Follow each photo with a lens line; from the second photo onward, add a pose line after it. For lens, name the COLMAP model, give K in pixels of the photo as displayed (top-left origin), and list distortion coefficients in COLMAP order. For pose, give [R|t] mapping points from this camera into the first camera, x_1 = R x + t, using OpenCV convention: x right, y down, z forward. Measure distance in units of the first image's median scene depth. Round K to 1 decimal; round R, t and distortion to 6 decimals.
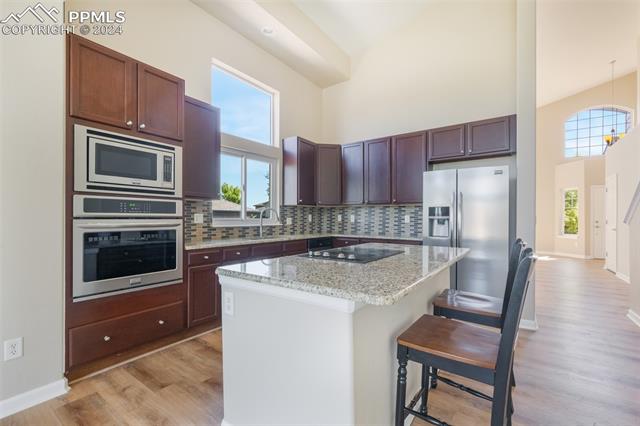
lens RADIAL K [[289.5, 0, 325.2], [0, 289.5, 216.0], [0, 0, 1]] dist [0.002379, 0.000078]
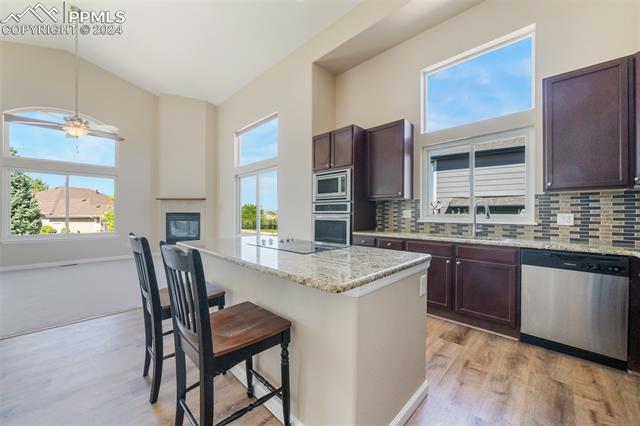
lens RADIAL K [[244.7, 0, 322.0], [0, 244.7, 214.4], [0, 0, 1]] dist [0.000610, 0.000024]
pose [[-0.167917, 0.001601, -0.985800, 0.629319], [0.004738, 0.999988, 0.000817, 0.007325], [0.985790, -0.004533, -0.167922, 0.800198]]
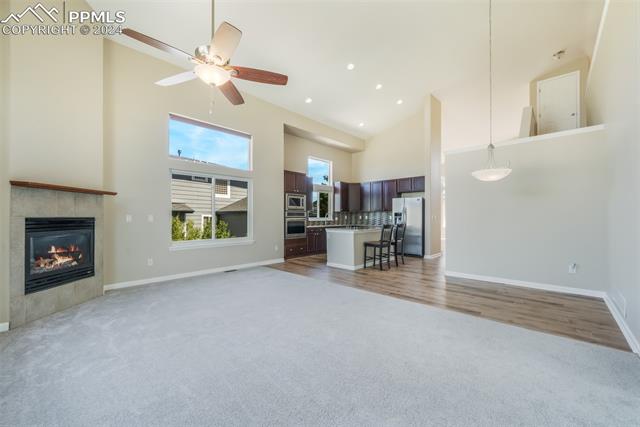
lens RADIAL K [[249.3, 0, 323.7], [0, 249.3, 216.5], [0, 0, 1]] dist [-0.001547, -0.000033]
pose [[0.990267, -0.004063, -0.139124, 0.059967], [0.004684, 0.999980, 0.004135, -0.010134], [0.139104, -0.004747, 0.990266, -1.265515]]
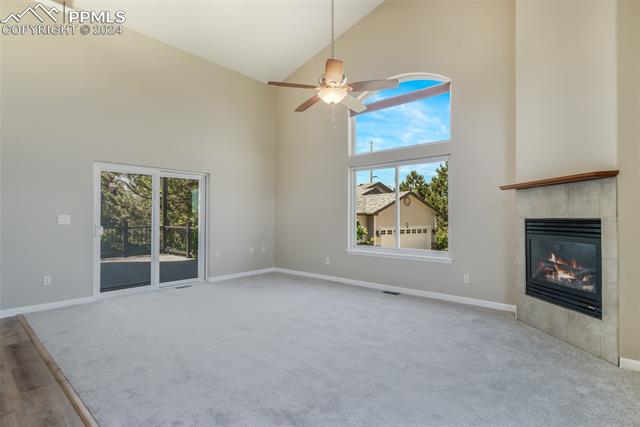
lens RADIAL K [[324.8, 0, 321.0], [0, 324.8, 214.5], [0, 0, 1]] dist [-0.002629, -0.000296]
pose [[-0.994285, -0.005670, 0.106608, -0.428146], [-0.007303, 0.999862, -0.014936, -0.001588], [-0.106509, -0.015629, -0.994189, 0.445004]]
